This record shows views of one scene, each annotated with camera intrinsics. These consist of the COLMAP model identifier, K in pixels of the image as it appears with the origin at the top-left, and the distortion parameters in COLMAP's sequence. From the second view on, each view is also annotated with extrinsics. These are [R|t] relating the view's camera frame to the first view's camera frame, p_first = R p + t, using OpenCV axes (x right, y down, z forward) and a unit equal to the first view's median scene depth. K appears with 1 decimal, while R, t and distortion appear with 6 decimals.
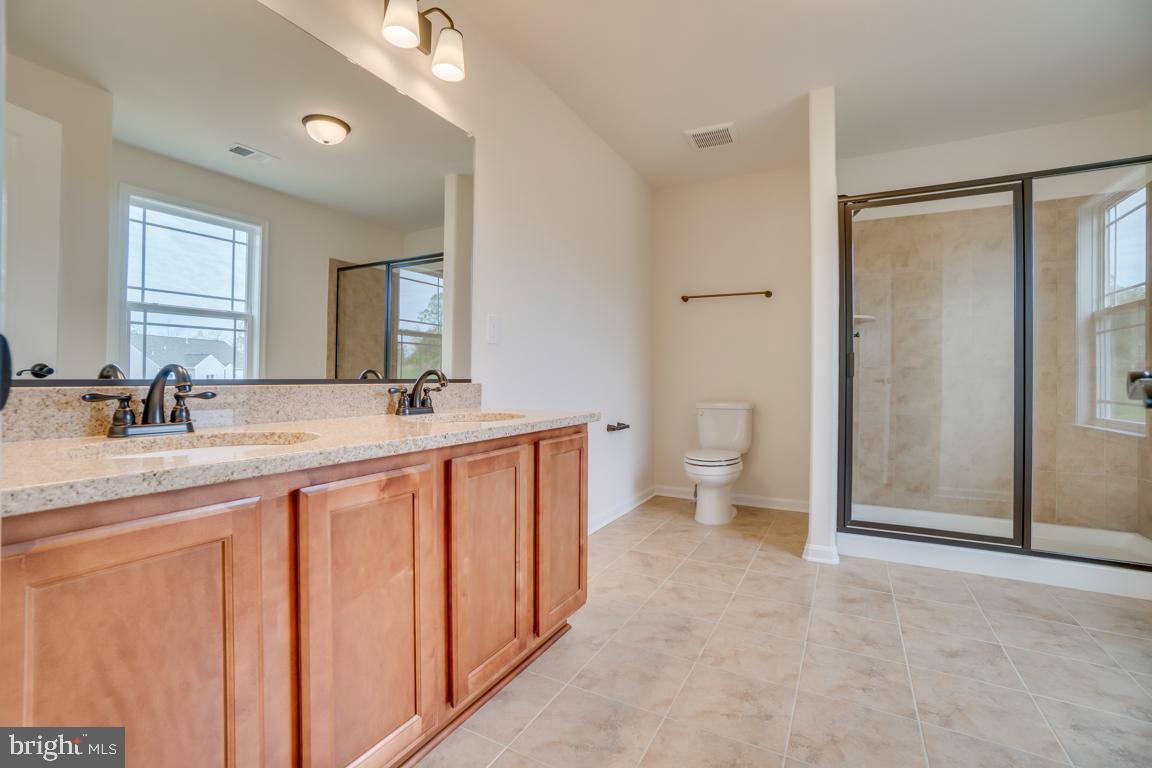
lens RADIAL K [[517.0, 0, 582.6], [0, 517.0, 368.7], [0, 0, 1]] dist [-0.058731, 0.024358]
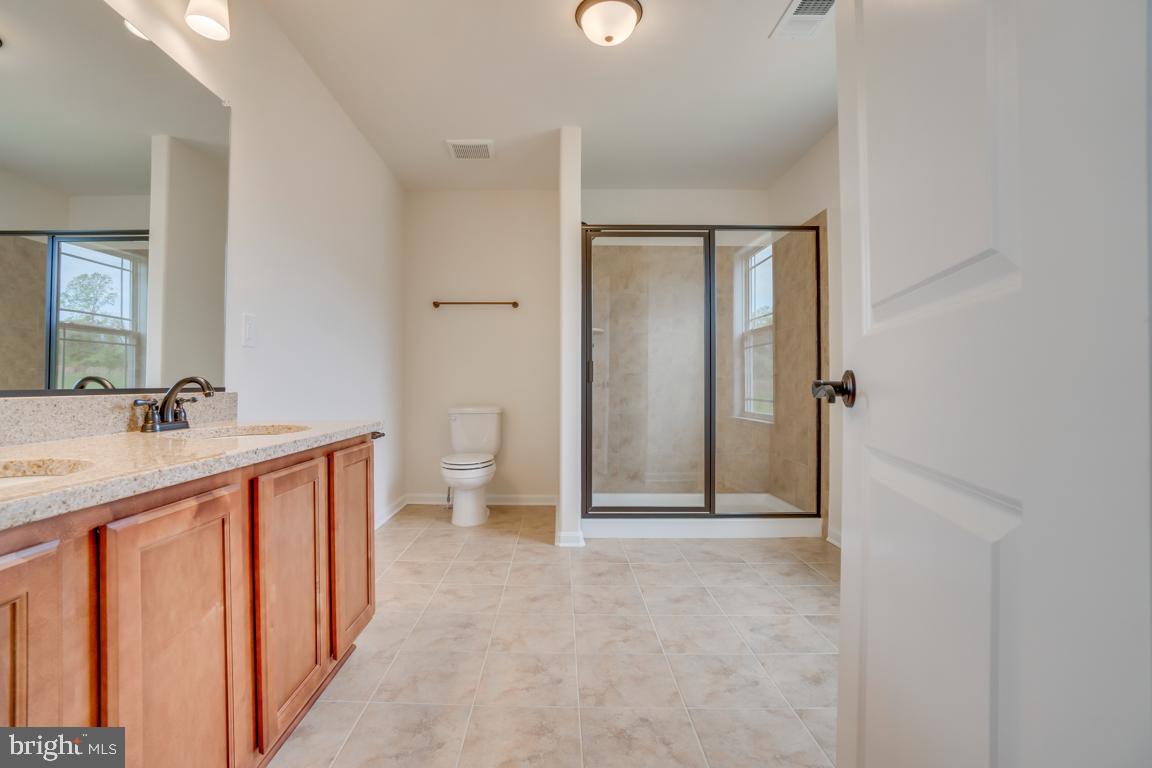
lens RADIAL K [[522.0, 0, 571.9], [0, 522.0, 370.9], [0, 0, 1]] dist [-0.060879, 0.024848]
pose [[0.882307, 0.004862, 0.470650, -0.115434], [-0.002444, 0.999980, -0.005748, -0.003974], [-0.470668, 0.003921, 0.882301, -0.031438]]
